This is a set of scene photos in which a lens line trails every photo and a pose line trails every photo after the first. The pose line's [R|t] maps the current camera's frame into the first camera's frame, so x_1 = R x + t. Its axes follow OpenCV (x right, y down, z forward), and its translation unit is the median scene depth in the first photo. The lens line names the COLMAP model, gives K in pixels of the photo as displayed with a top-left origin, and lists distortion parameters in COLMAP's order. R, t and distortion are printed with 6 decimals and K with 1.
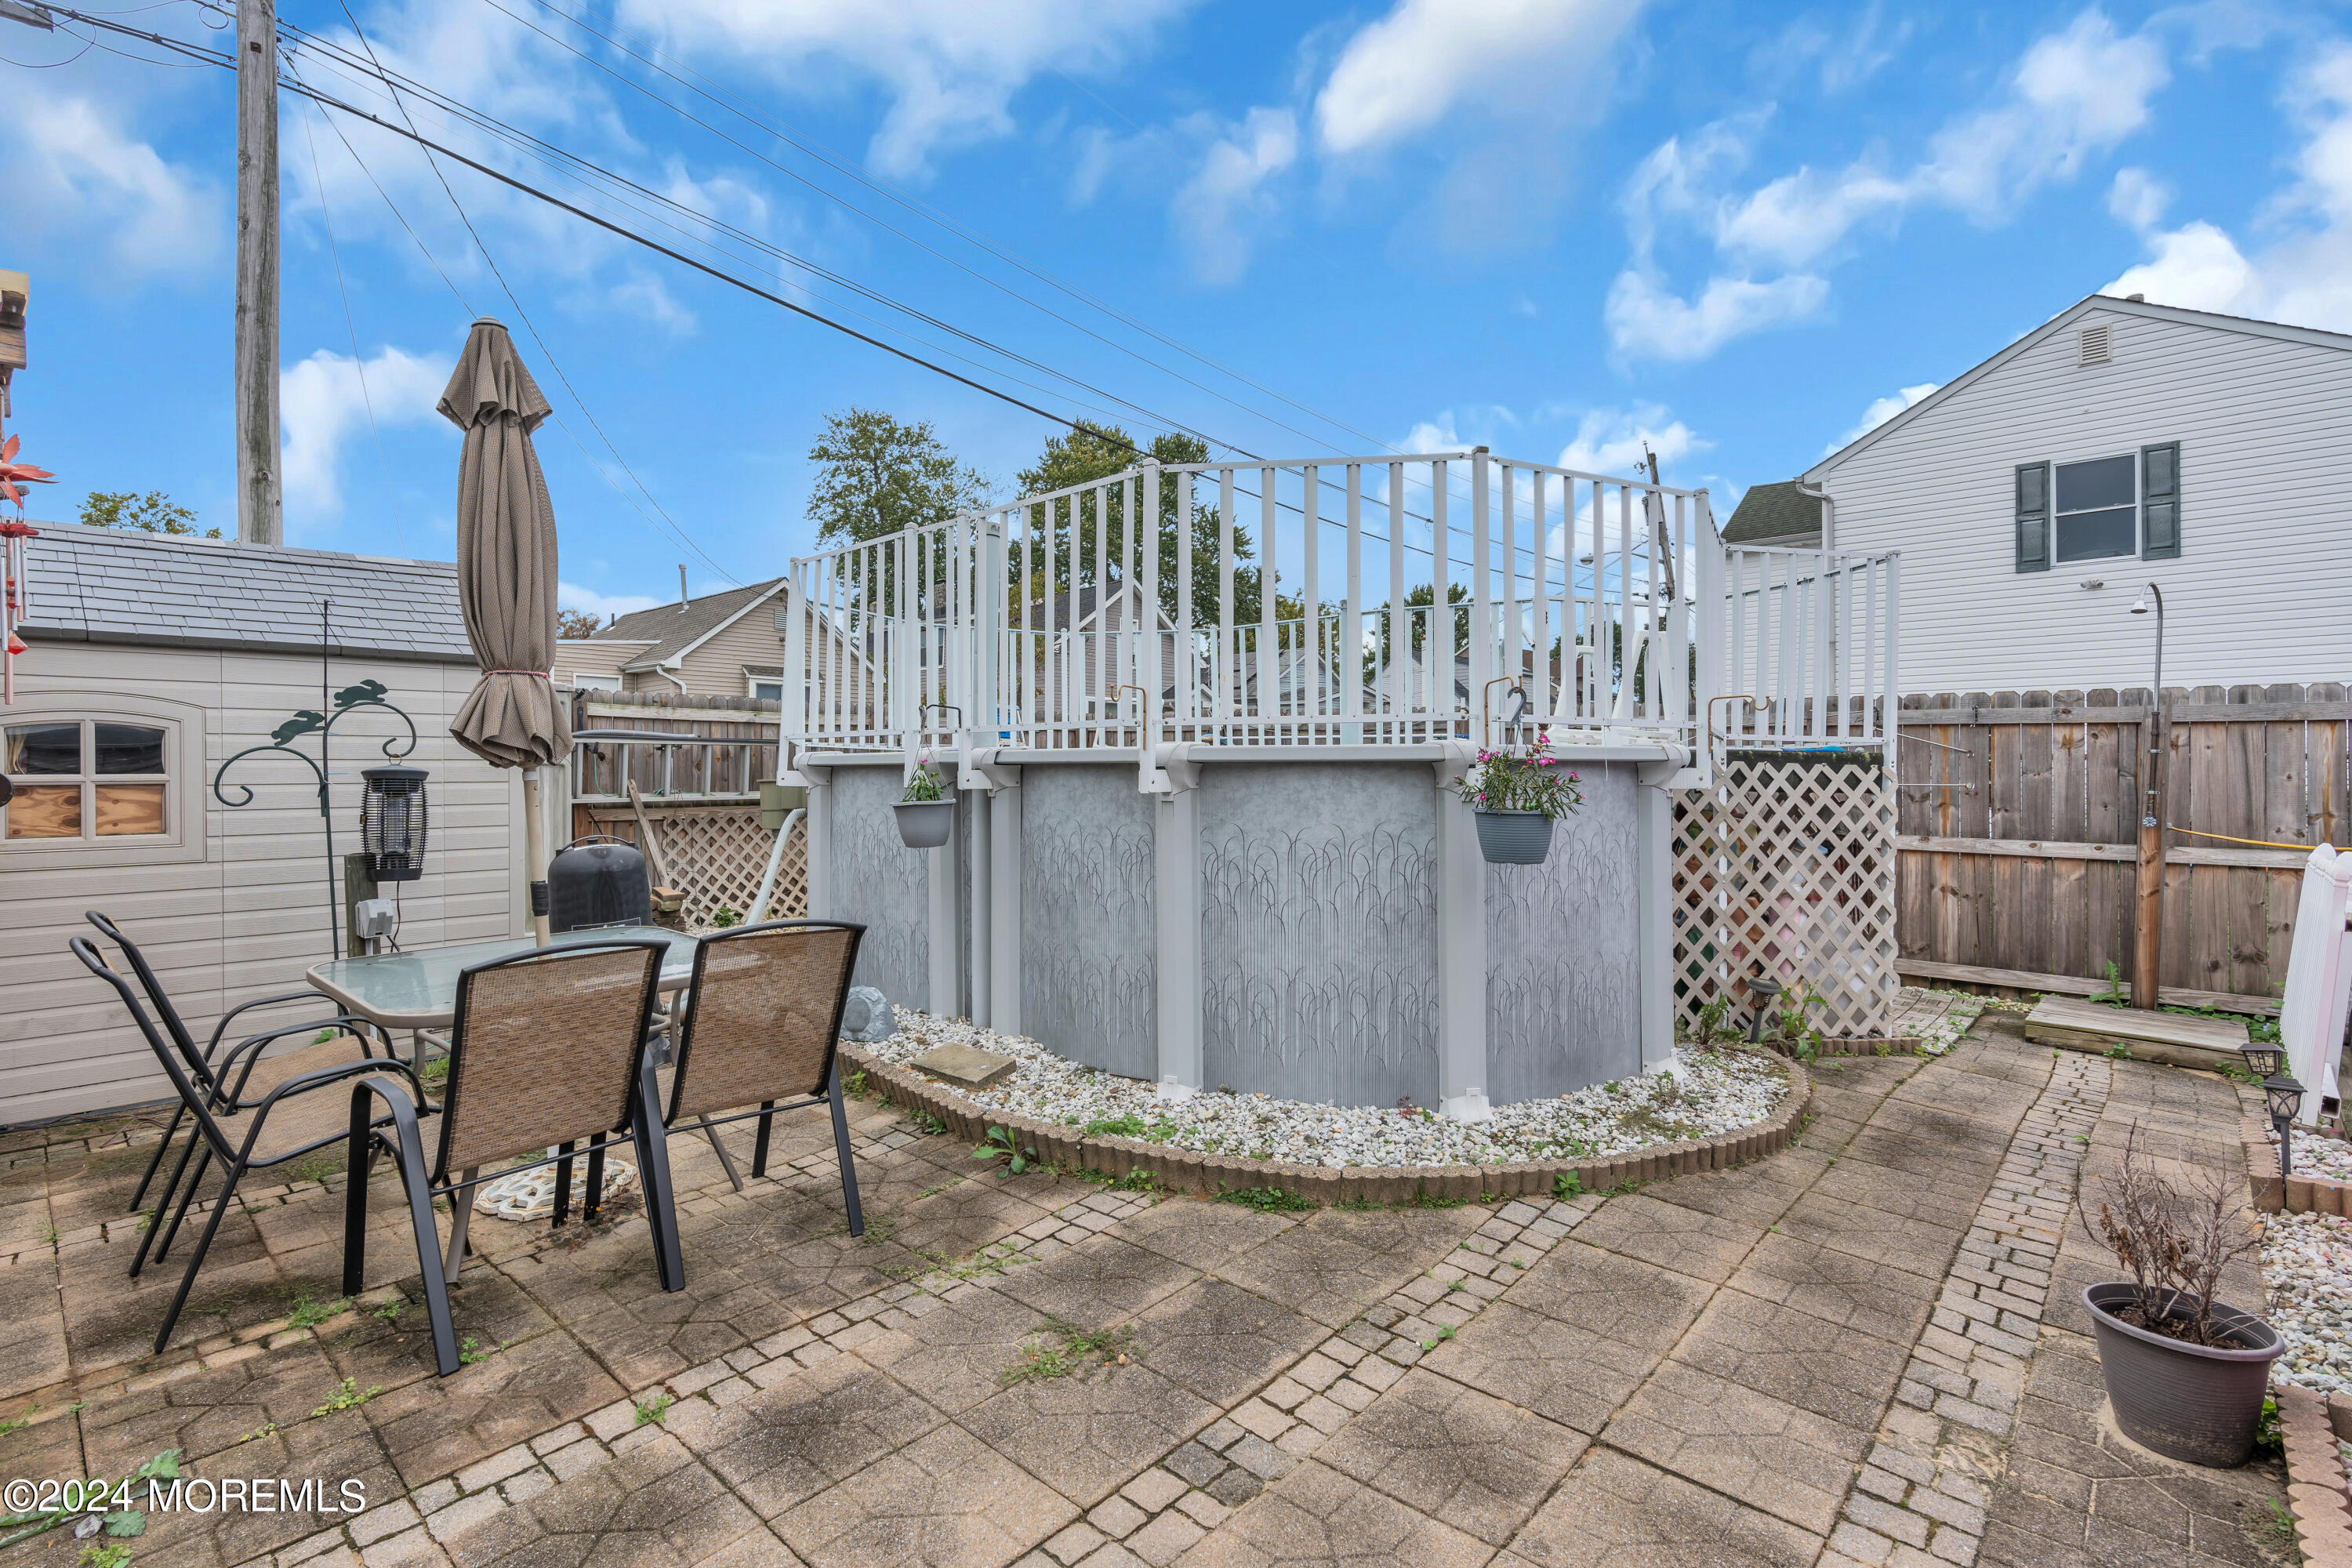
lens RADIAL K [[1137.8, 0, 1172.4], [0, 1137.8, 787.8], [0, 0, 1]] dist [-0.003407, 0.000345]
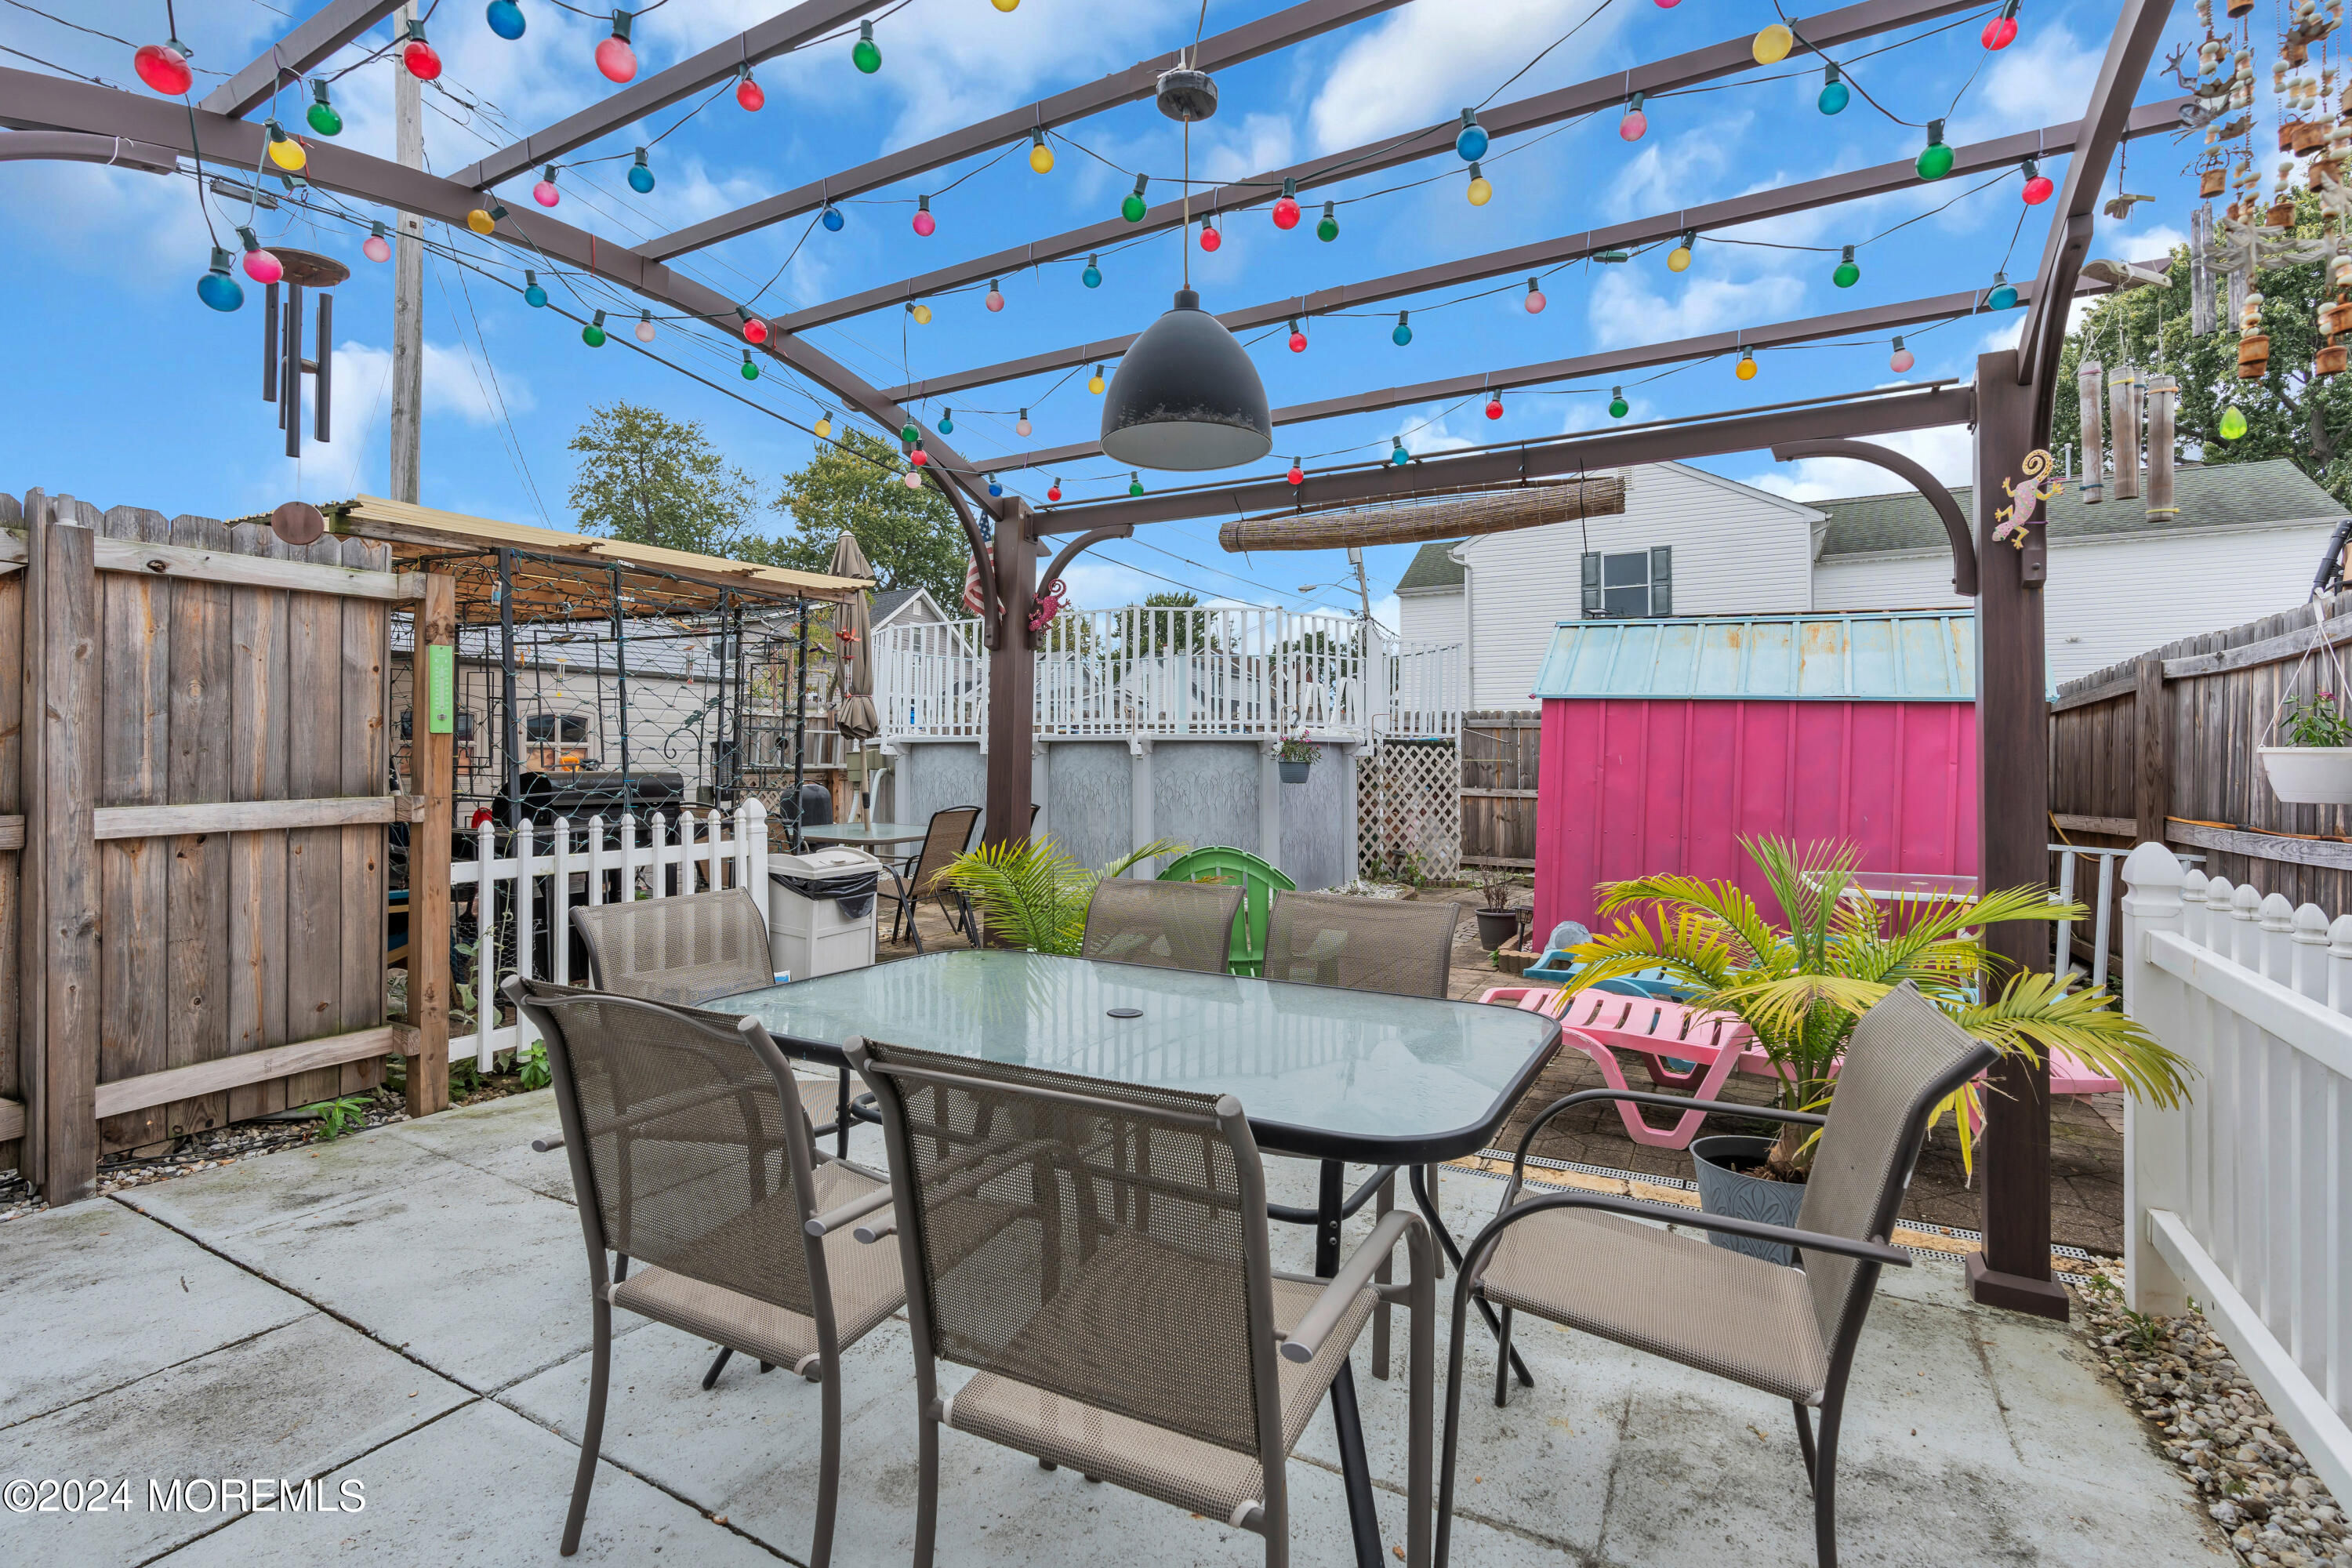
lens RADIAL K [[1100.7, 0, 1181.4], [0, 1100.7, 770.5], [0, 0, 1]] dist [-0.001603, -0.000734]
pose [[0.970474, 0.003639, 0.241177, -0.332699], [-0.001597, 0.999961, -0.008661, 0.040156], [-0.241199, 0.008020, 0.970443, -0.811439]]
